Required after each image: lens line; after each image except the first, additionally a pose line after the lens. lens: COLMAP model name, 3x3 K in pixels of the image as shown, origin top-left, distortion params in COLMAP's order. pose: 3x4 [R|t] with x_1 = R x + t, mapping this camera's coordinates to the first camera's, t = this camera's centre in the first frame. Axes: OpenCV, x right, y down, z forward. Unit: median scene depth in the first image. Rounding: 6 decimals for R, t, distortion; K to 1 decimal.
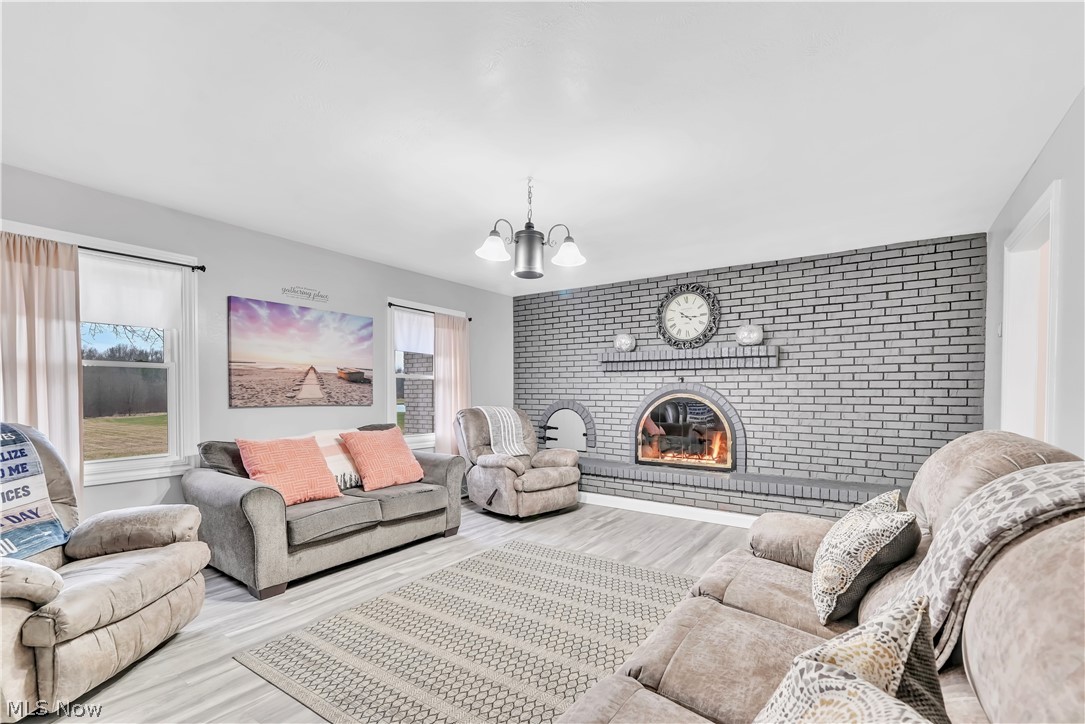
lens RADIAL K [[488.0, 0, 541.9], [0, 488.0, 398.5], [0, 0, 1]] dist [-0.000039, -0.000060]
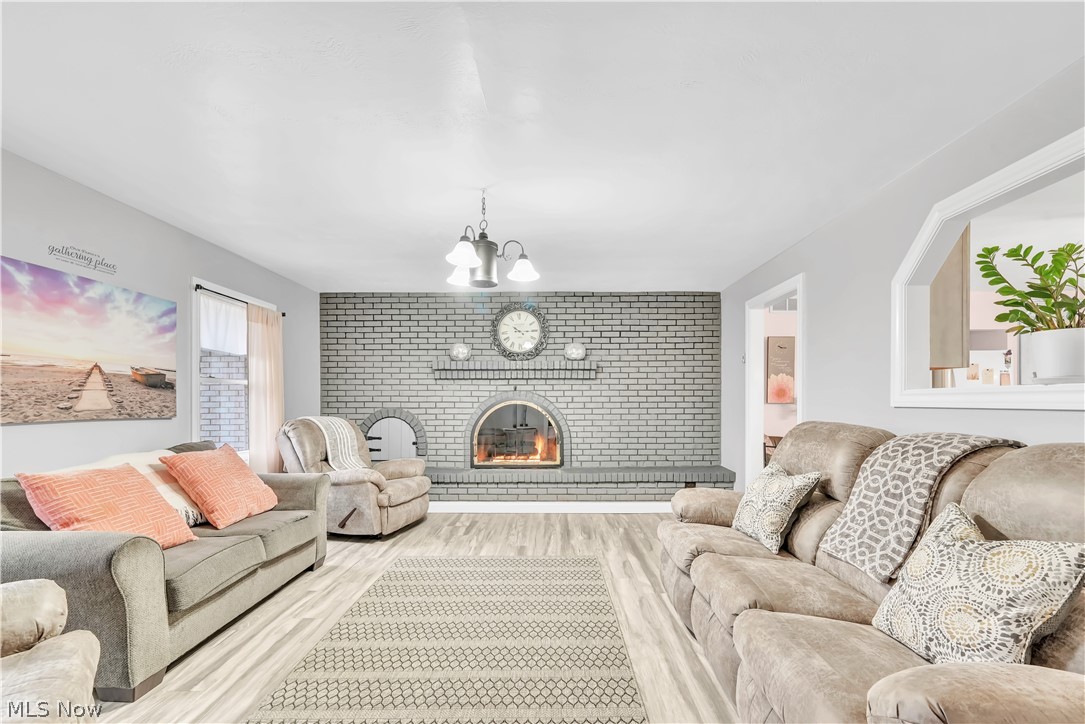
lens RADIAL K [[488.0, 0, 541.9], [0, 488.0, 398.5], [0, 0, 1]] dist [-0.000039, -0.000060]
pose [[0.825055, -0.002400, 0.565048, -0.320406], [0.011588, 0.999853, -0.012674, -0.000357], [-0.564934, 0.017005, 0.824961, 0.062525]]
